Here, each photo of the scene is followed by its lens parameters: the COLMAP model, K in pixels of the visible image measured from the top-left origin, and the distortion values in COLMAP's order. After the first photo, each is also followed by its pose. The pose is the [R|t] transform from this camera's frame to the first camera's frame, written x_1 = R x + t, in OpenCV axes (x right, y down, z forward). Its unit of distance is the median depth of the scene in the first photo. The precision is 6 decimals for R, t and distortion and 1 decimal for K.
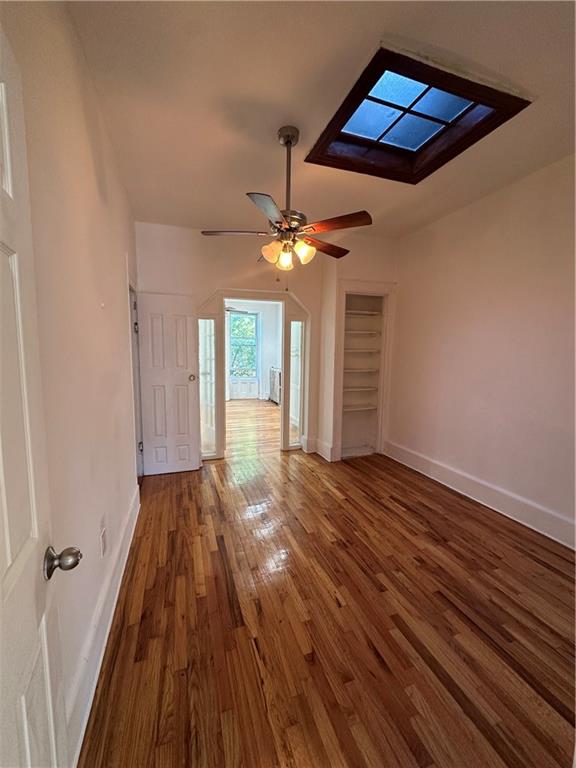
lens RADIAL K [[304.8, 0, 286.8], [0, 304.8, 383.4], [0, 0, 1]] dist [-0.000411, 0.000049]
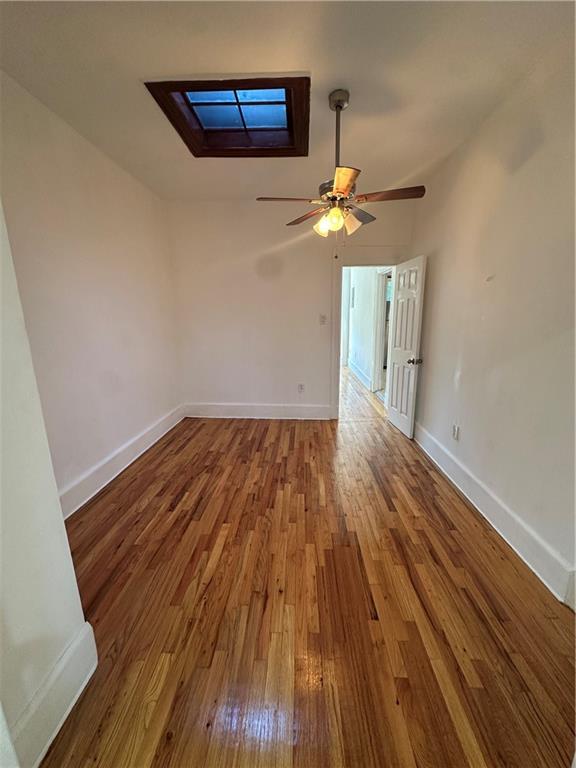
lens RADIAL K [[304.8, 0, 289.1], [0, 304.8, 384.0], [0, 0, 1]] dist [-0.000411, 0.000049]
pose [[-0.927046, -0.081475, 0.365987, -0.227585], [0.040443, 0.948683, 0.313633, -0.190105], [-0.372759, 0.305554, -0.876178, 1.781993]]
